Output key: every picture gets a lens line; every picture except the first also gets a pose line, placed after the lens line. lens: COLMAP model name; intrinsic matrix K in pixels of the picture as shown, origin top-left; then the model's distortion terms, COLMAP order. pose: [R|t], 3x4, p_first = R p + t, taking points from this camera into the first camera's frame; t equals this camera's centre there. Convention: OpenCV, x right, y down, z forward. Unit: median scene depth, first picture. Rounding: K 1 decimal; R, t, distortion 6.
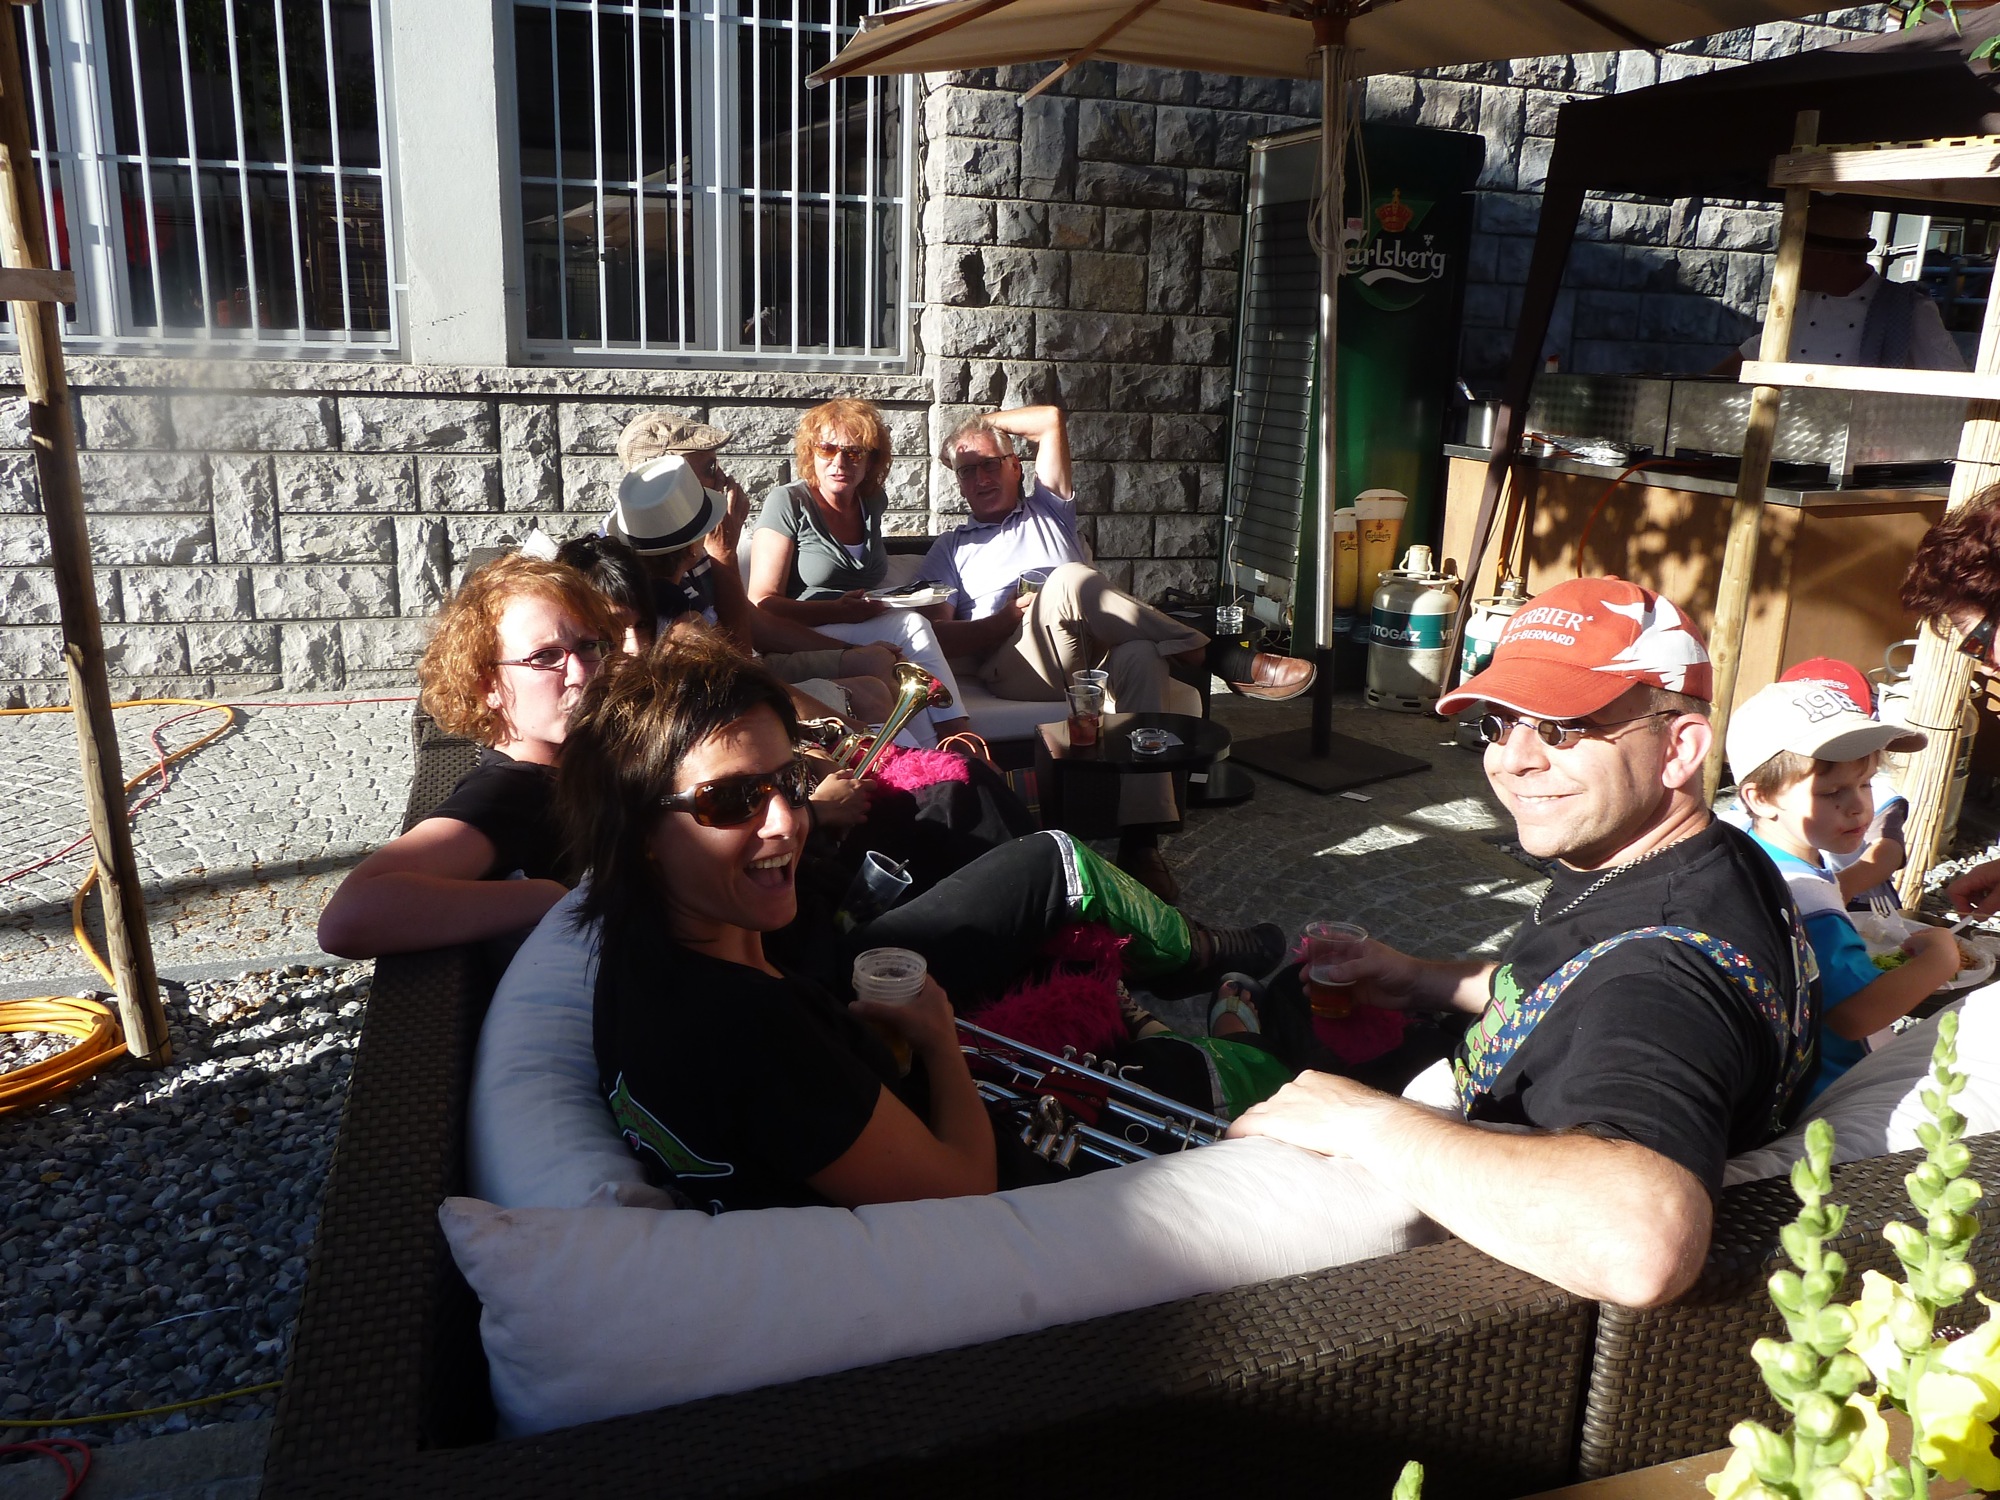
lens RADIAL K [[1490.1, 0, 1003.1], [0, 1490.1, 747.0], [0, 0, 1]] dist [0.004886, 0.000929]
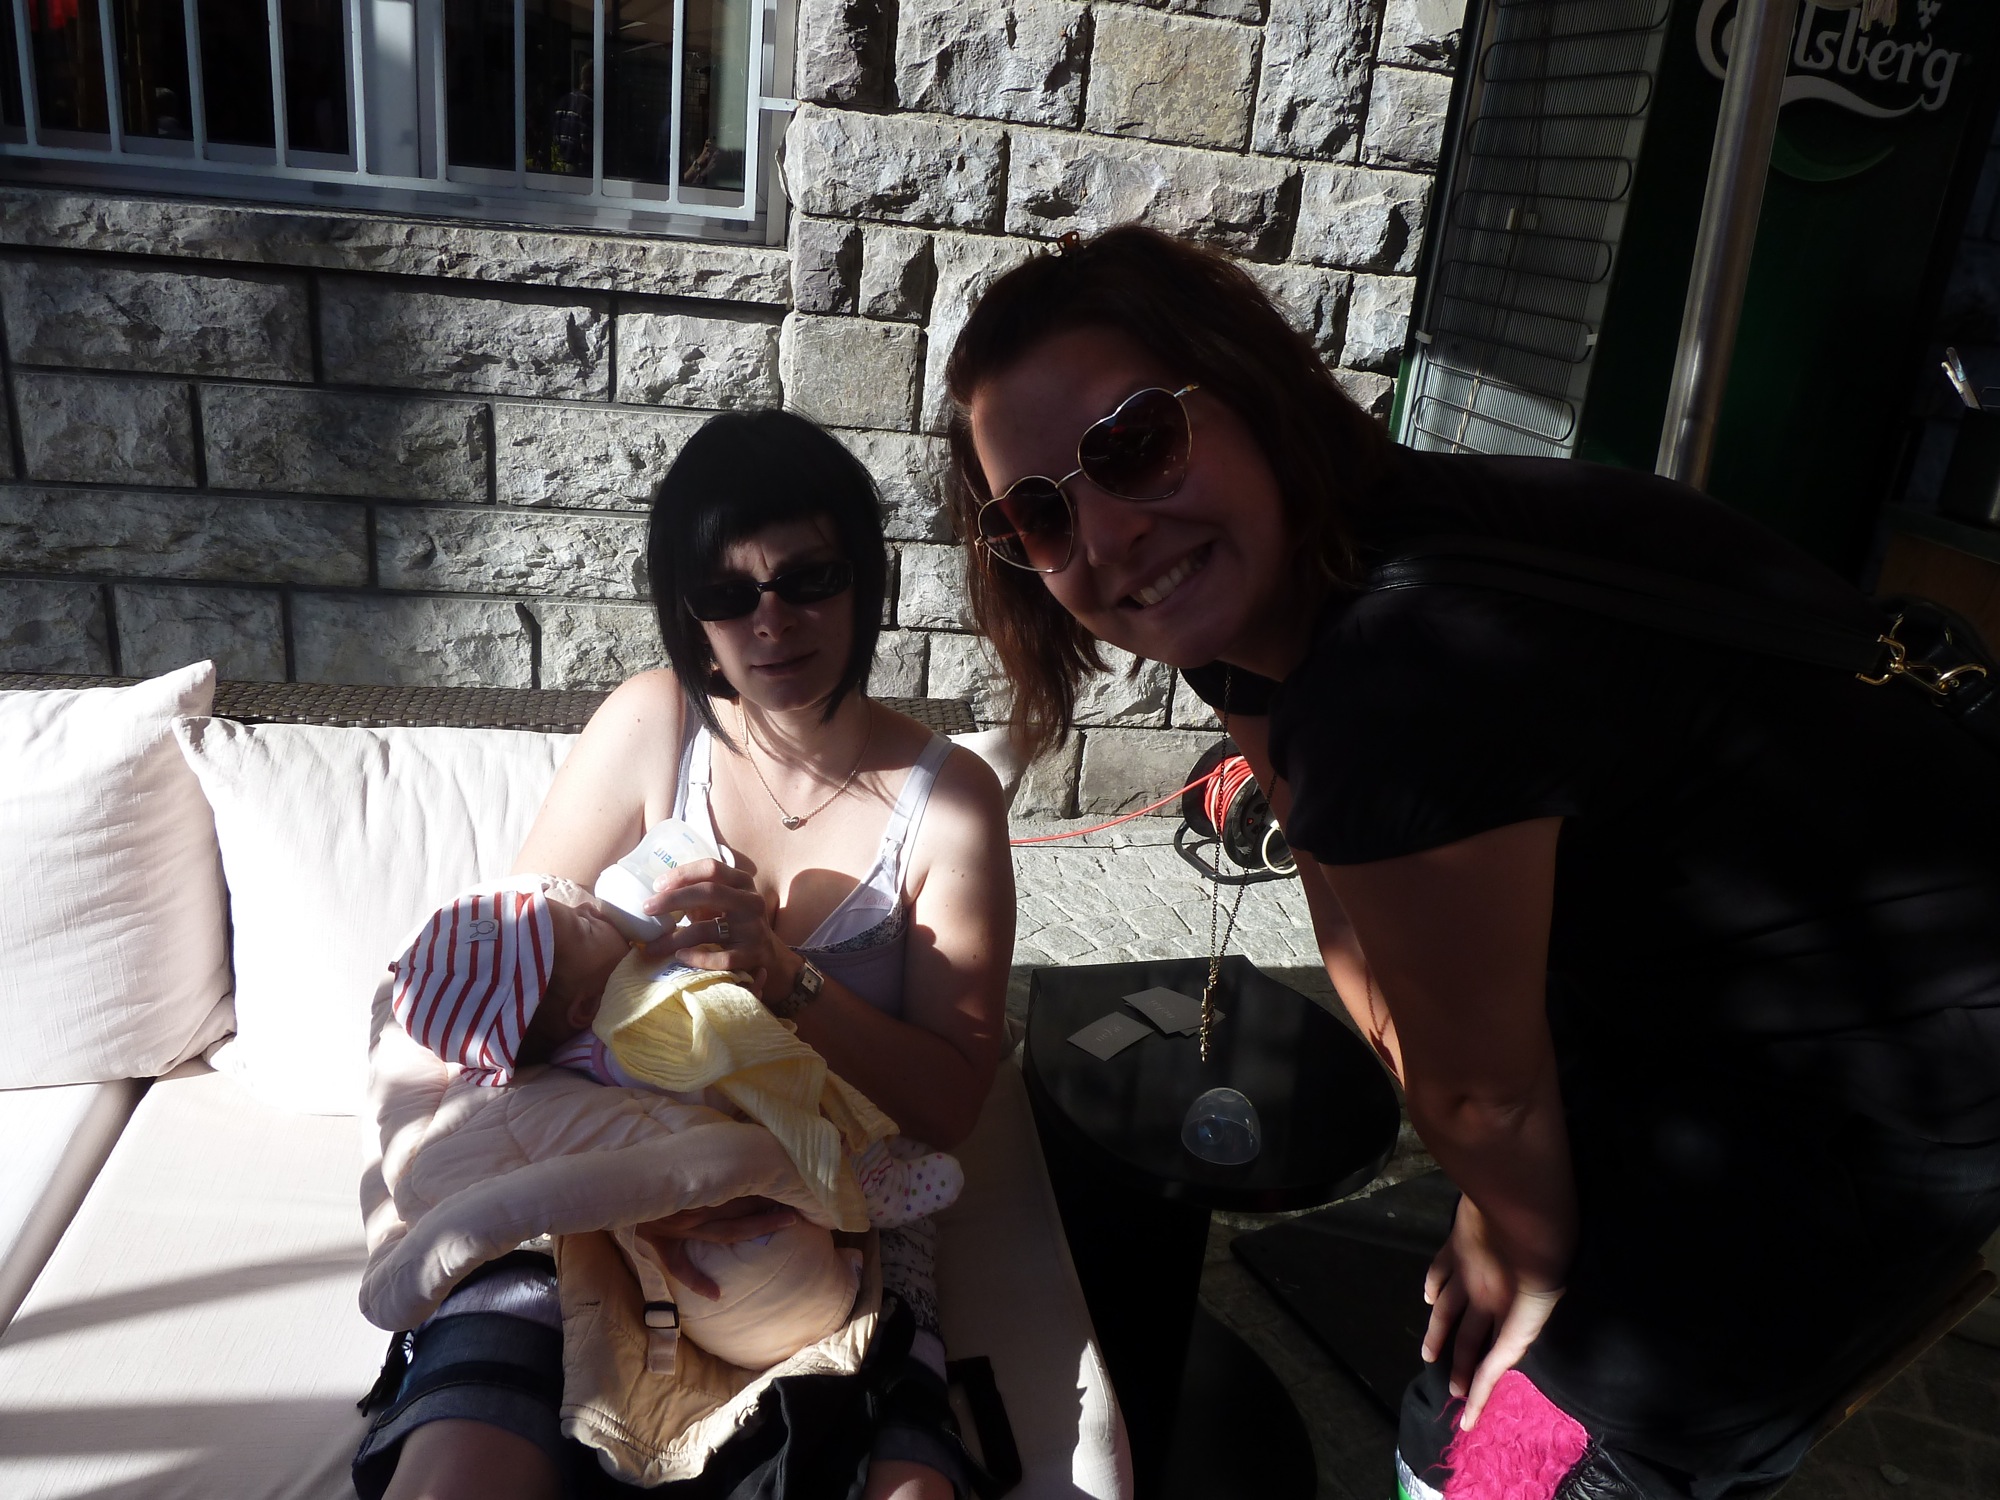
lens RADIAL K [[1521.0, 0, 993.7], [0, 1521.0, 746.7], [0, 0, 1]] dist [-0.011383, -0.003559]
pose [[0.989937, 0.103731, -0.096248, 0.083810], [-0.095315, 0.991526, 0.088270, -0.140220], [0.104589, -0.078208, 0.991436, 0.505597]]
